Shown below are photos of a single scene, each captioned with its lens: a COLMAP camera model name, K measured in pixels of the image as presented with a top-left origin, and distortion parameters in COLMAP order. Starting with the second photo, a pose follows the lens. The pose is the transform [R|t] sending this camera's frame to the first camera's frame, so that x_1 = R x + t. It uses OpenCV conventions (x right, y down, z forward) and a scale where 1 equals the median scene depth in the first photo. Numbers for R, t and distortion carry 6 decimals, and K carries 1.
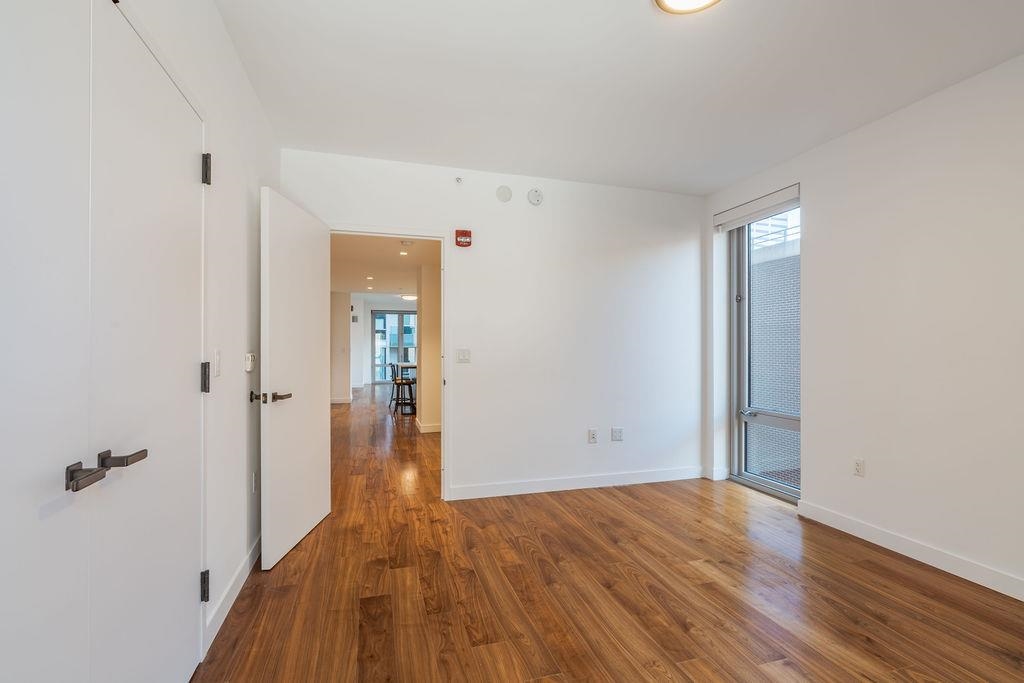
lens RADIAL K [[460.4, 0, 512.0], [0, 460.4, 345.6], [0, 0, 1]] dist [-0.005046, 0.000972]
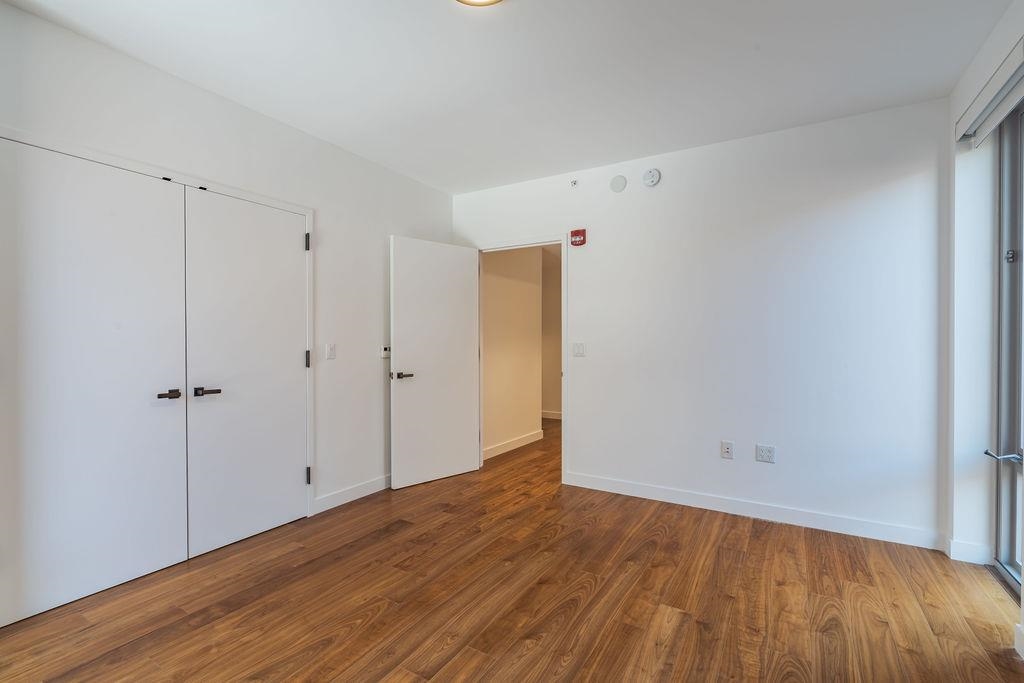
lens RADIAL K [[460.4, 0, 512.0], [0, 460.4, 345.6], [0, 0, 1]] dist [-0.005046, 0.000972]
pose [[0.674875, 0.005212, -0.737914, 0.660401], [0.003409, 0.999942, 0.010180, 0.001274], [0.737924, -0.009386, 0.674818, 0.211445]]
